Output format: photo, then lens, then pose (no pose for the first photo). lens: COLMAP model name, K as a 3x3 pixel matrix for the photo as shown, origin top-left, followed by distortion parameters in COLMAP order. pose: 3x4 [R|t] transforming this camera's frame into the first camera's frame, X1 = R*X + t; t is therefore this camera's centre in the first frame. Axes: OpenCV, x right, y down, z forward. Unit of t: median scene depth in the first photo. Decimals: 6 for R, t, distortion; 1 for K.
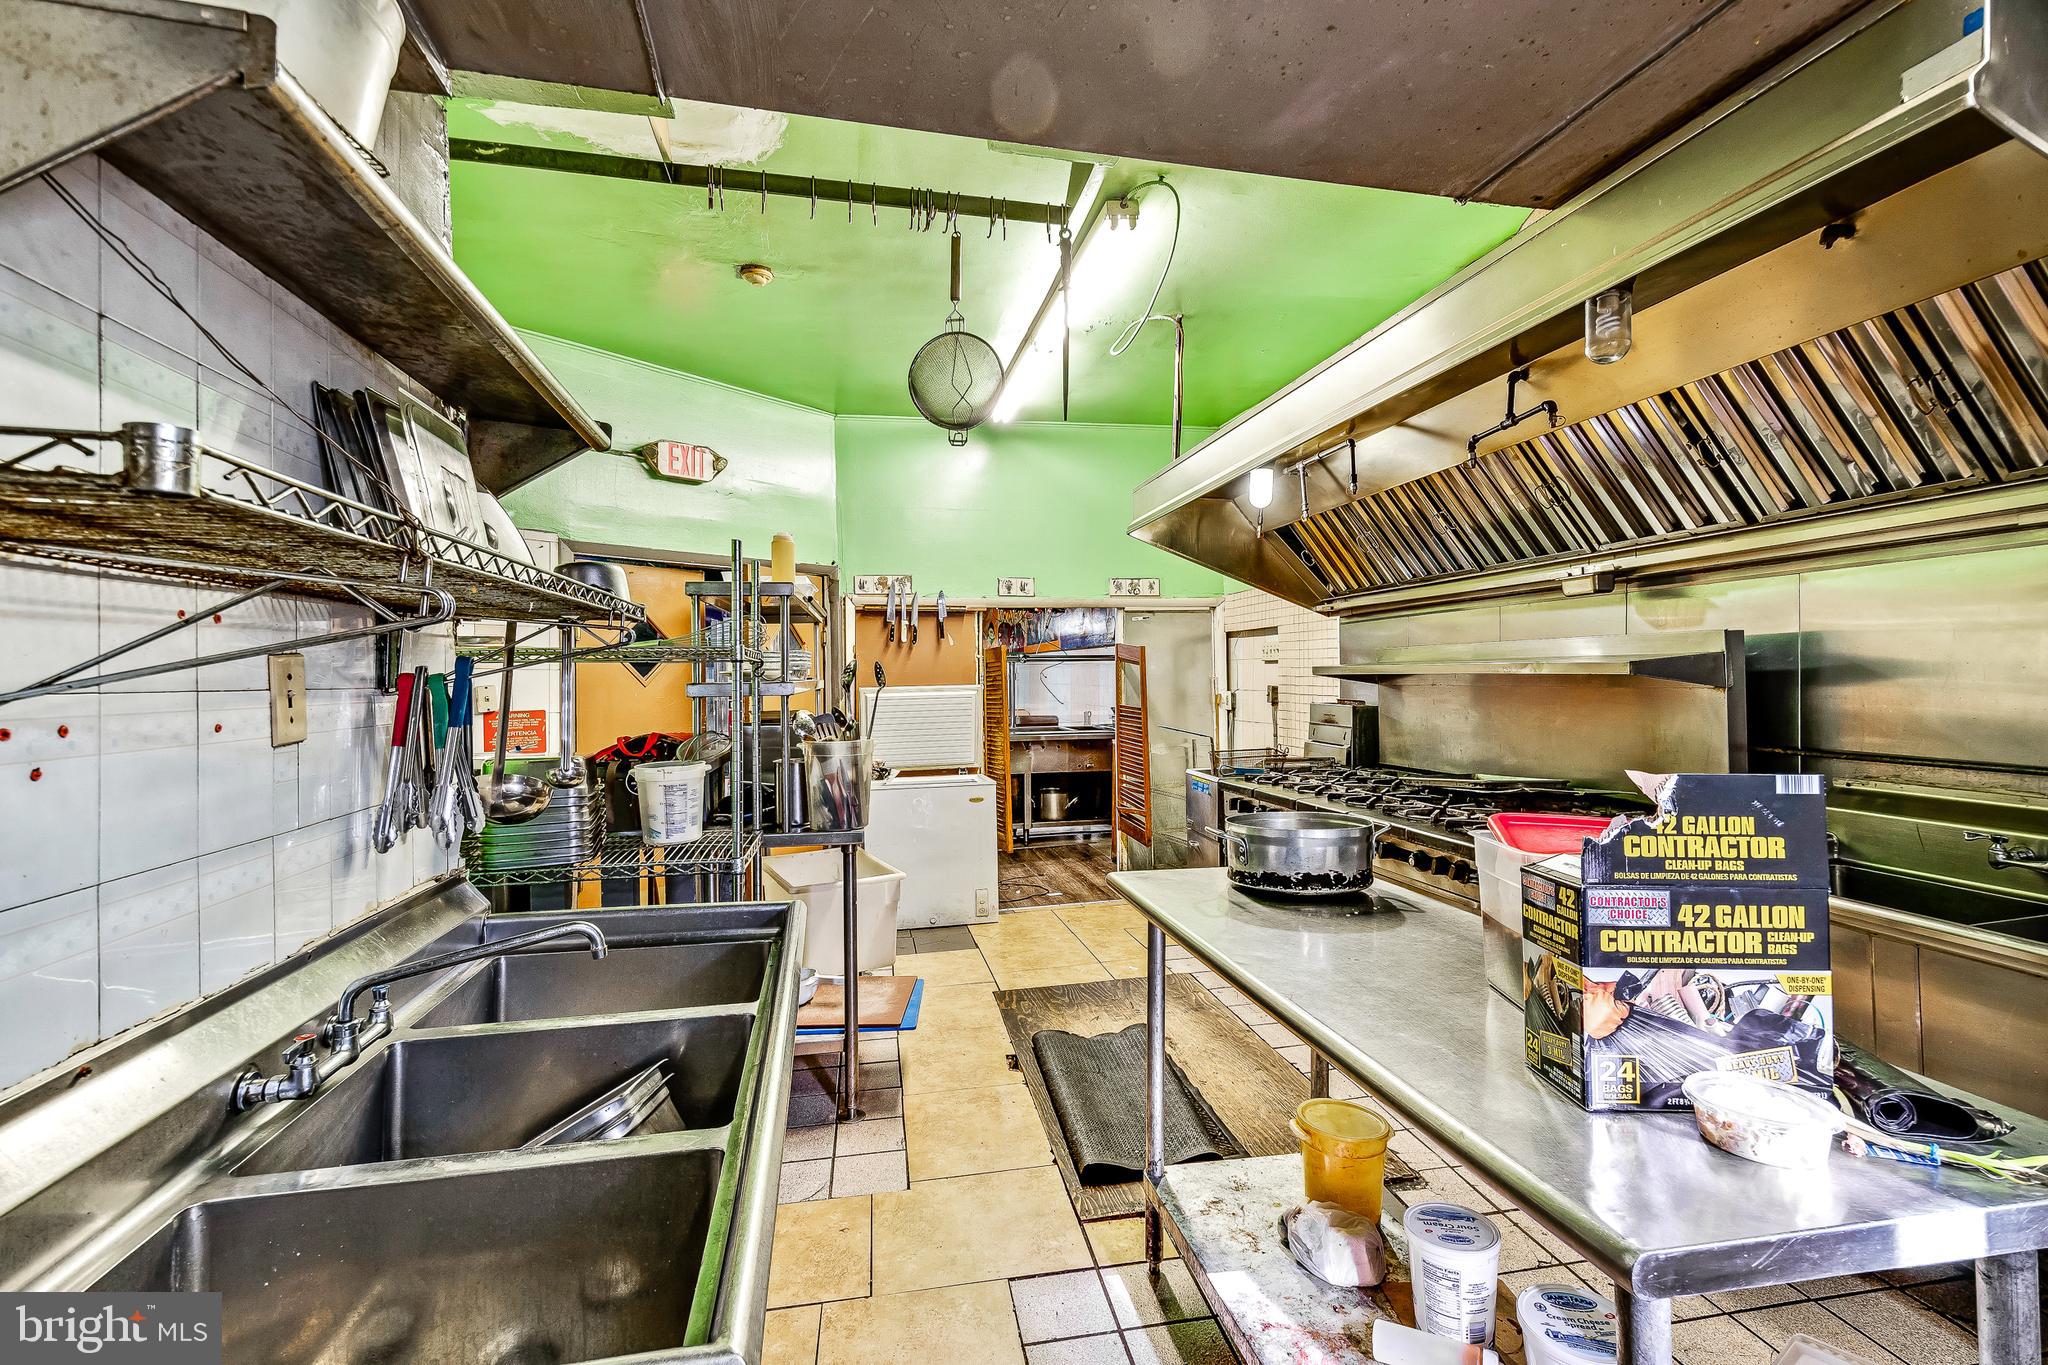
lens RADIAL K [[913.8, 0, 1037.6], [0, 913.8, 668.5], [0, 0, 1]] dist [0.017302, -0.003772]
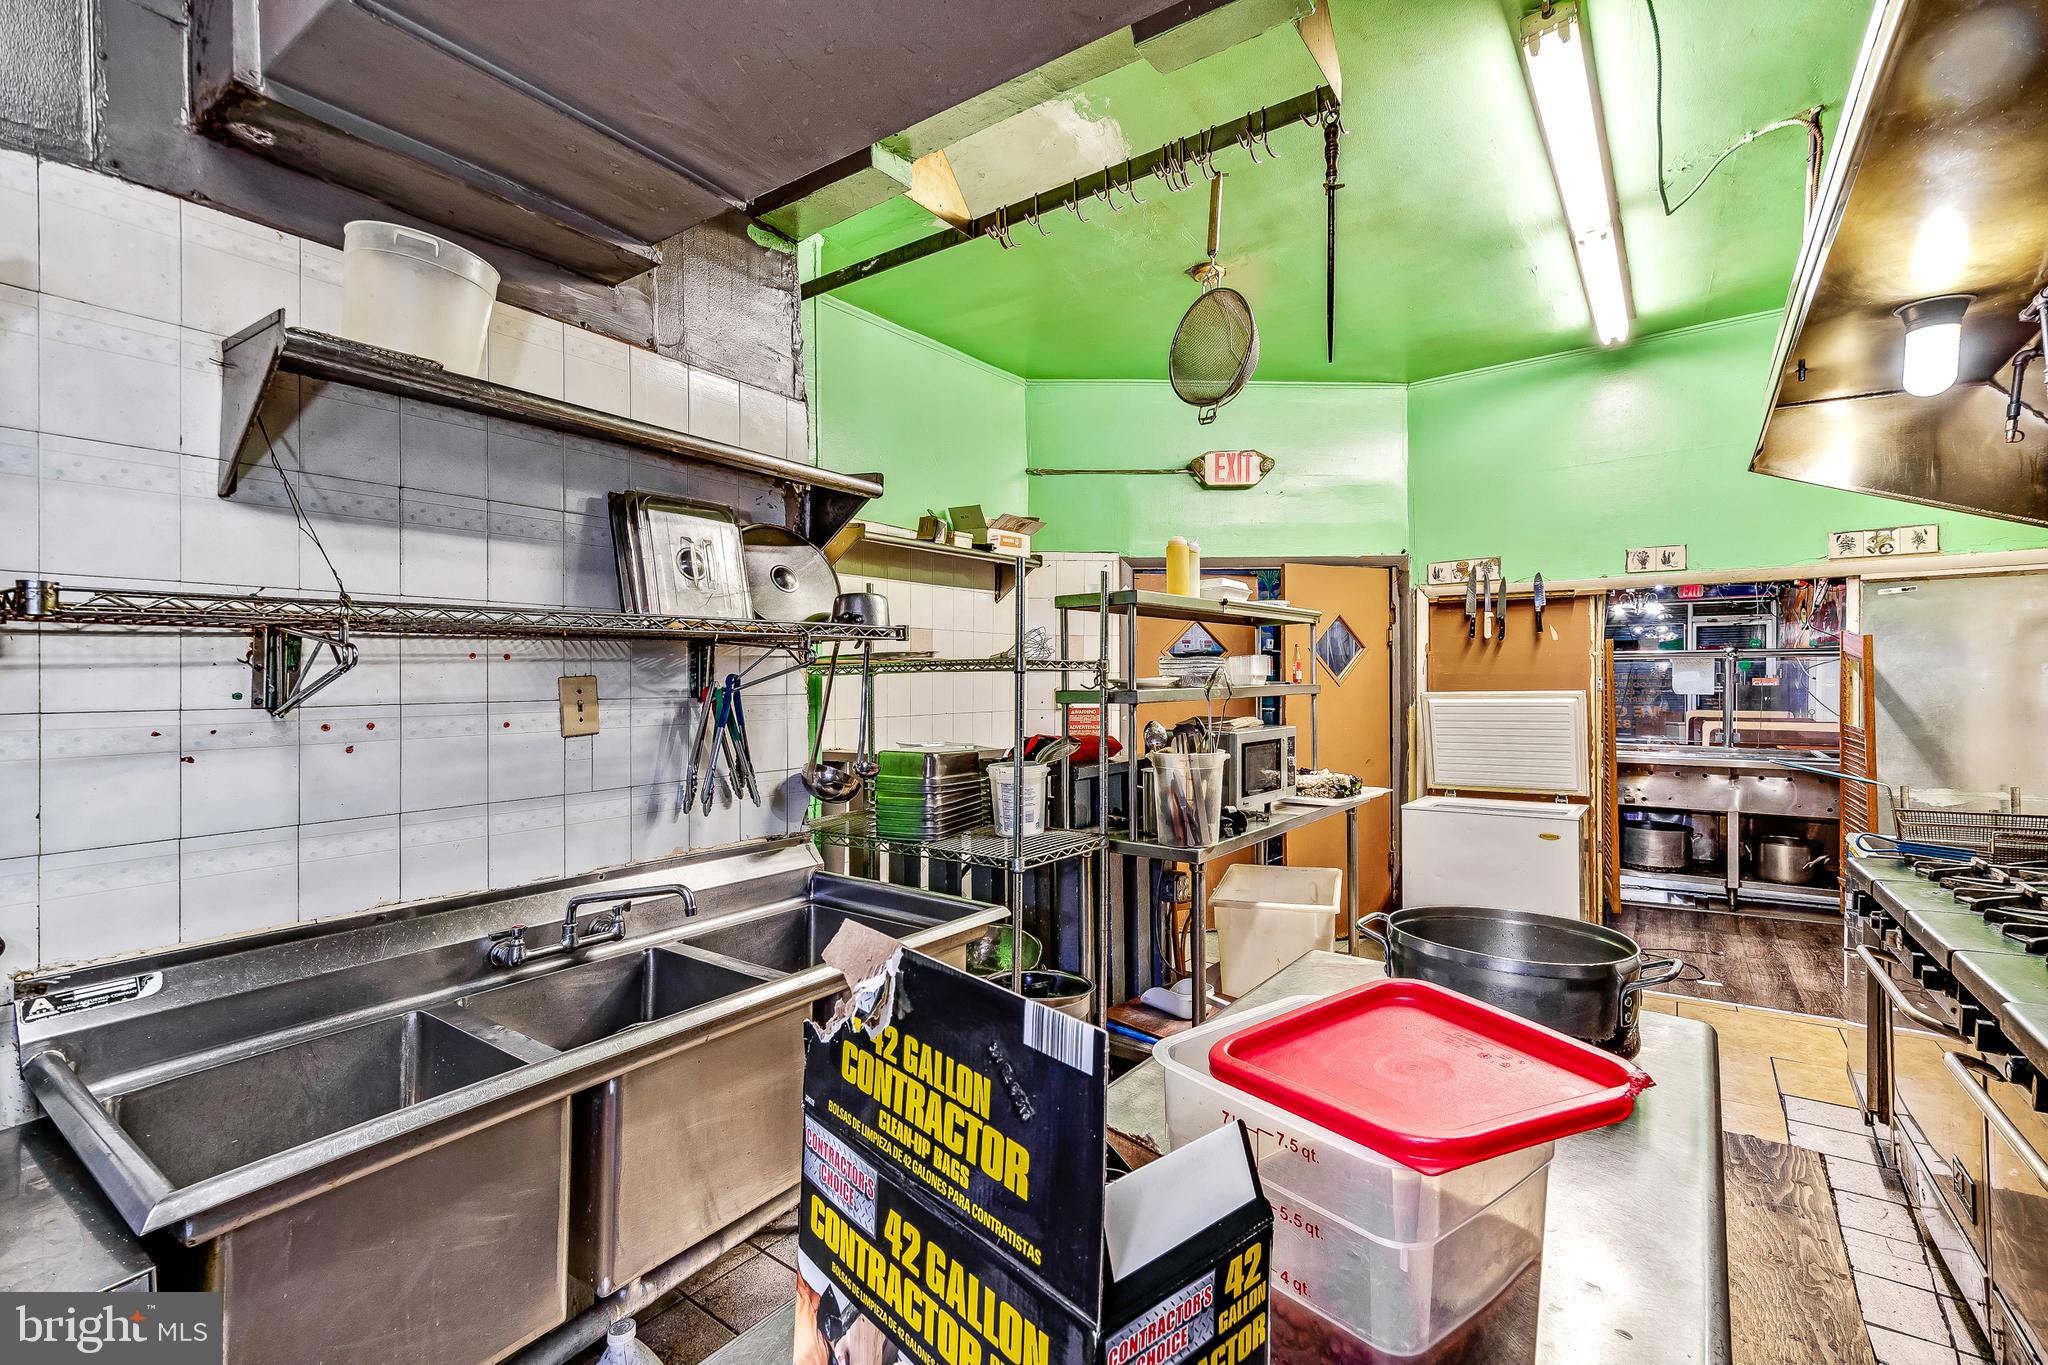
lens RADIAL K [[913.8, 0, 1033.1], [0, 913.8, 683.0], [0, 0, 1]] dist [0.017302, -0.003772]
pose [[0.679158, 0.008374, -0.733944, 1.109578], [0.007539, 0.999803, 0.018383, -0.037626], [0.733953, -0.018018, 0.678961, 0.718138]]
